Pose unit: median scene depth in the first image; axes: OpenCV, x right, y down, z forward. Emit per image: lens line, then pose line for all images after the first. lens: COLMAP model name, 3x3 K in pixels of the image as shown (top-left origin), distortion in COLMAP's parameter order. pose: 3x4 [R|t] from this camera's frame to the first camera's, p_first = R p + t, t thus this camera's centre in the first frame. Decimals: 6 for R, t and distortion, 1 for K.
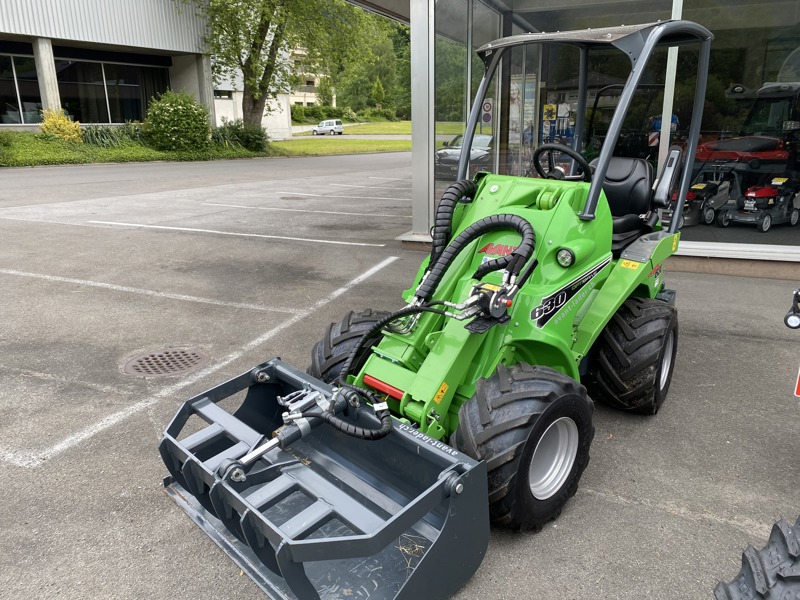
lens RADIAL K [[605.6, 0, 403.3], [0, 605.6, 298.4], [0, 0, 1]] dist [0.026046, -0.025387]
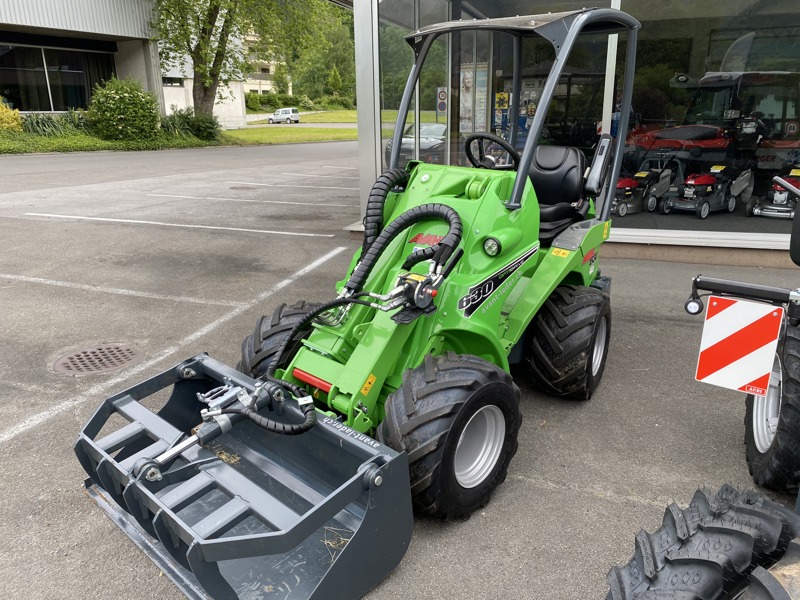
lens RADIAL K [[605.6, 0, 398.9], [0, 605.6, 300.5], [0, 0, 1]] dist [0.026046, -0.025387]
pose [[0.998255, -0.016619, 0.056671, 0.045512], [0.015454, 0.999661, 0.020934, -0.001333], [-0.057000, -0.020022, 0.998173, 0.007629]]
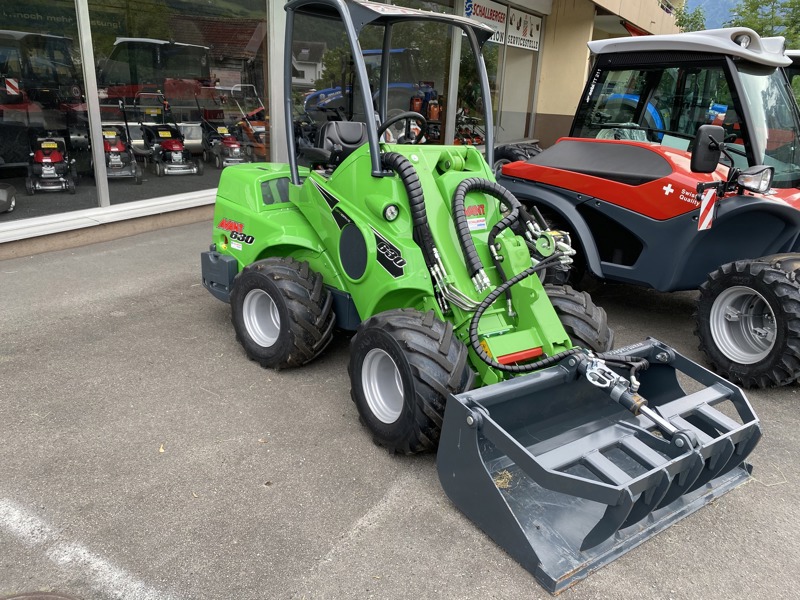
lens RADIAL K [[605.6, 0, 402.5], [0, 605.6, 298.3], [0, 0, 1]] dist [0.026046, -0.025387]
pose [[0.163581, -0.311948, 0.935911, -0.835721], [0.230210, 0.934569, 0.271264, -0.227473], [-0.959294, 0.171082, 0.224691, 0.779164]]
